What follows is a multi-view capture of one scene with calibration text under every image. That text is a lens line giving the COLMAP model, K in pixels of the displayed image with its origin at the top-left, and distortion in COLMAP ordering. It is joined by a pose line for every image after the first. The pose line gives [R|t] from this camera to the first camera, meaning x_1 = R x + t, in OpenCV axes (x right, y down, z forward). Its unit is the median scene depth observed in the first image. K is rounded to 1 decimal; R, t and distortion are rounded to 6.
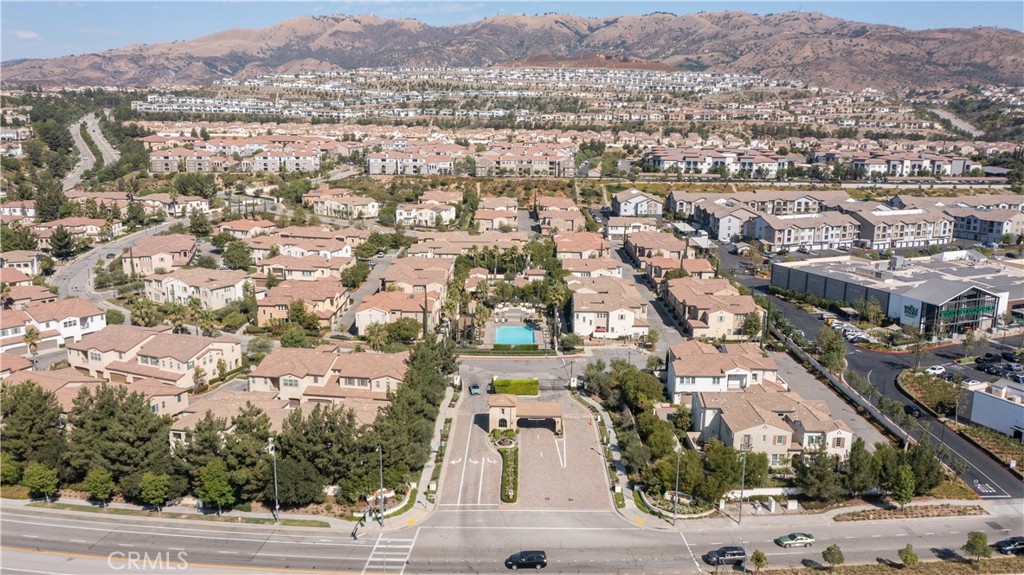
lens RADIAL K [[816.2, 0, 511.0], [0, 816.2, 284.9], [0, 0, 1]] dist [-0.005049, 0.008234]
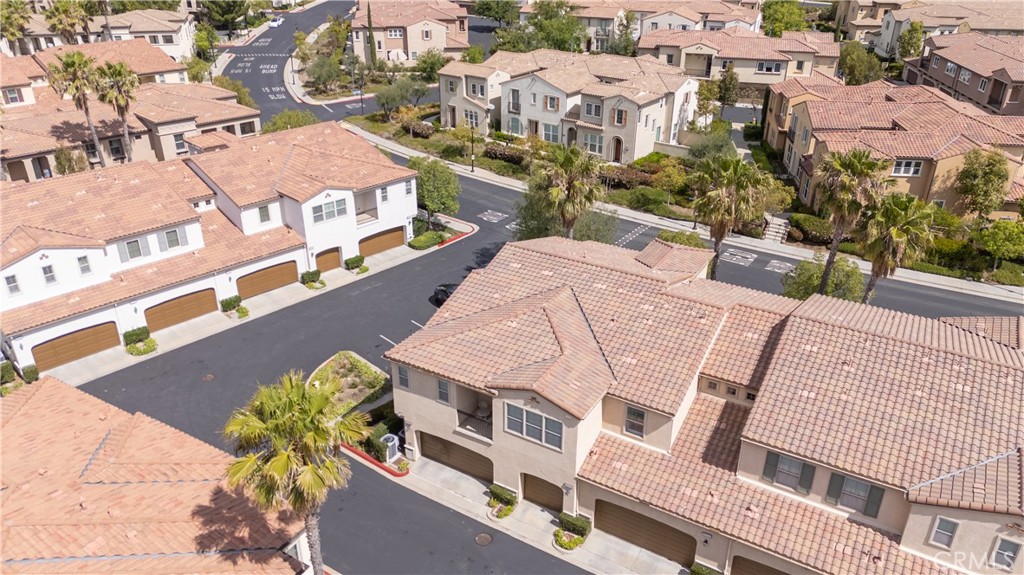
lens RADIAL K [[750.0, 0, 512.0], [0, 750.0, 287.5], [0, 0, 1]] dist [0.122046, -0.162015]
pose [[0.992689, 0.048886, -0.110353, -0.237973], [-0.019611, 0.967482, 0.252177, 0.000056], [0.119093, -0.248170, 0.961368, 0.390539]]
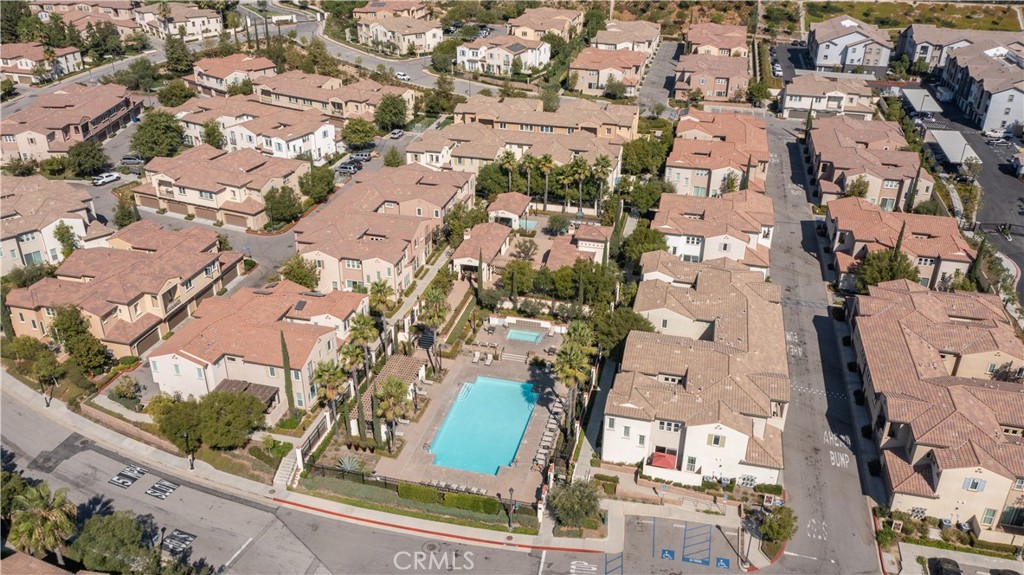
lens RADIAL K [[816.2, 0, 511.0], [0, 816.2, 284.9], [0, 0, 1]] dist [-0.005049, 0.008234]
pose [[0.970412, 0.109582, -0.215158, 0.065870], [-0.050737, 0.963733, 0.262002, -0.081892], [0.236066, -0.243333, 0.940777, 0.344922]]
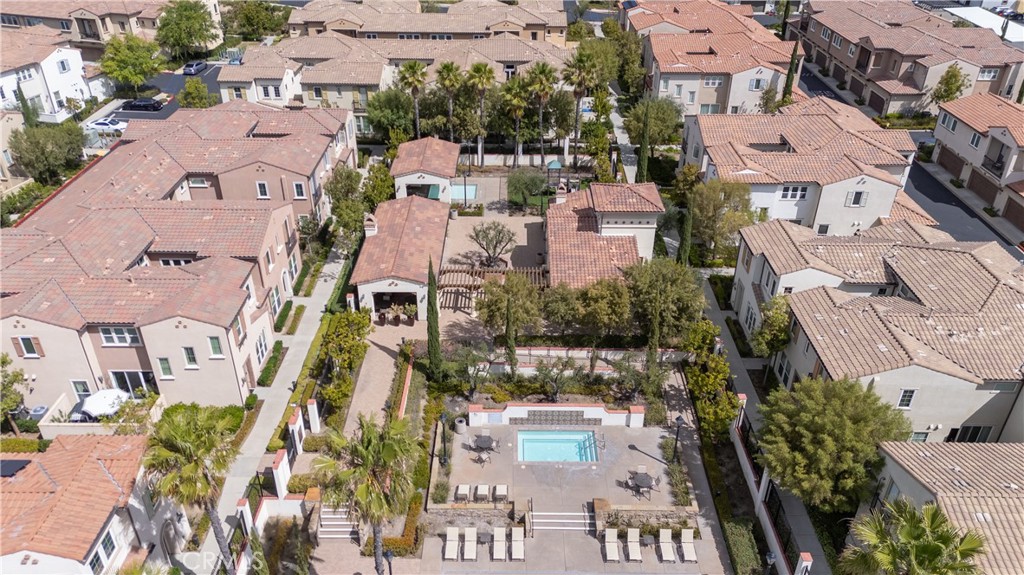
lens RADIAL K [[750.0, 0, 512.0], [0, 750.0, 287.5], [0, 0, 1]] dist [0.122046, -0.162015]
pose [[0.999995, -0.003094, -0.000972, -0.004981], [0.003242, 0.945689, 0.325058, -0.047850], [-0.000086, -0.325059, 0.945694, 0.530951]]
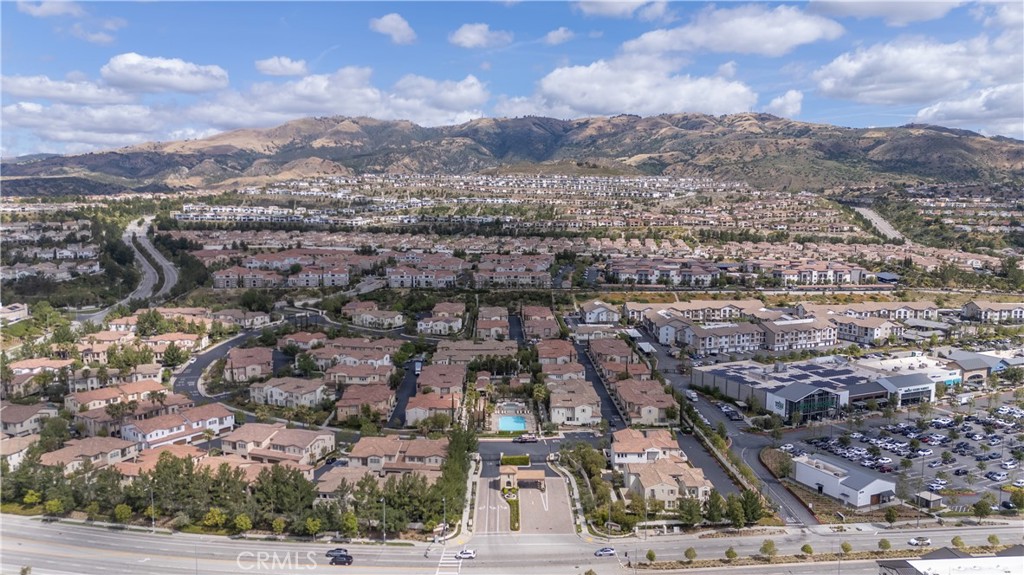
lens RADIAL K [[750.0, 0, 512.0], [0, 750.0, 287.5], [0, 0, 1]] dist [0.122046, -0.162015]
pose [[0.999700, -0.008492, 0.022965, -0.014561], [0.010553, 0.995779, -0.091179, -0.035281], [-0.022094, 0.091394, 0.995570, -0.226903]]
